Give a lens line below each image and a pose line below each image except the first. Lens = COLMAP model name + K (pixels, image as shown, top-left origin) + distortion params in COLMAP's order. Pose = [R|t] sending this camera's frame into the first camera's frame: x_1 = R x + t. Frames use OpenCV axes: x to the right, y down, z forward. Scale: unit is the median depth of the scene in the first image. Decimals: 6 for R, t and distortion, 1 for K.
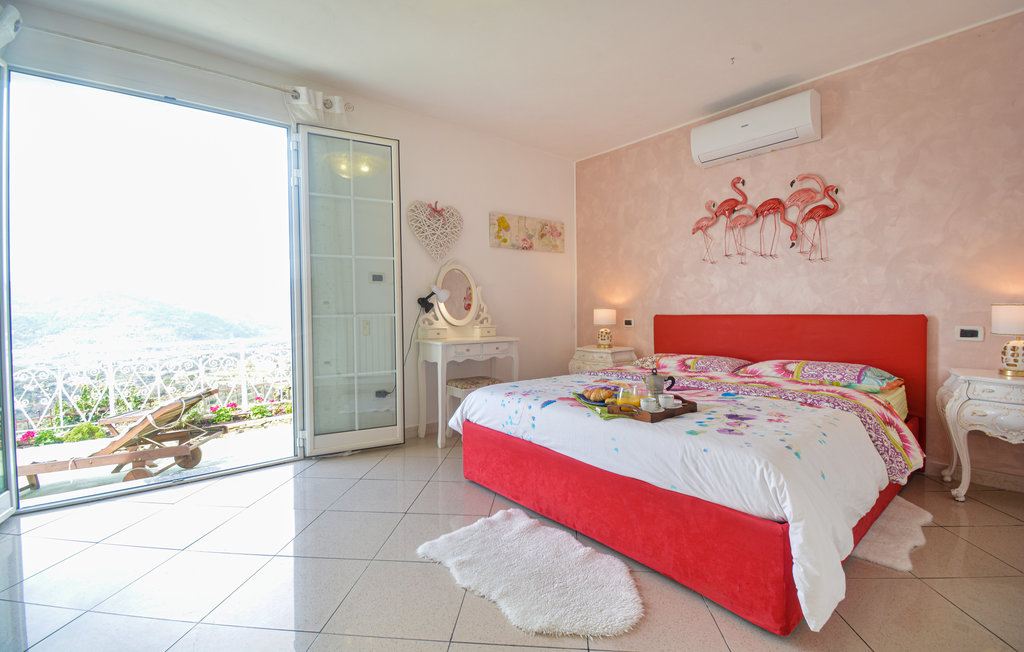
lens RADIAL K [[448.4, 0, 515.1], [0, 448.4, 319.7], [0, 0, 1]] dist [0.025133, -0.028375]
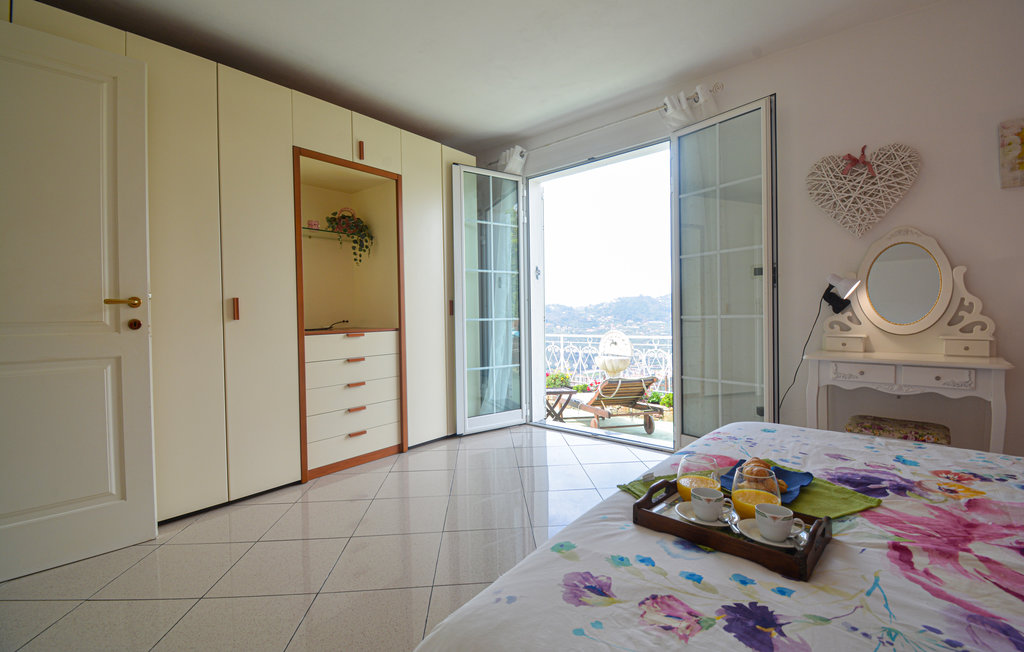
lens RADIAL K [[448.4, 0, 515.1], [0, 448.4, 319.7], [0, 0, 1]] dist [0.025133, -0.028375]
pose [[0.161304, 0.019707, -0.986708, 0.227422], [-0.009025, 0.999788, 0.018493, -0.007529], [0.986863, 0.005922, 0.161448, 0.214834]]
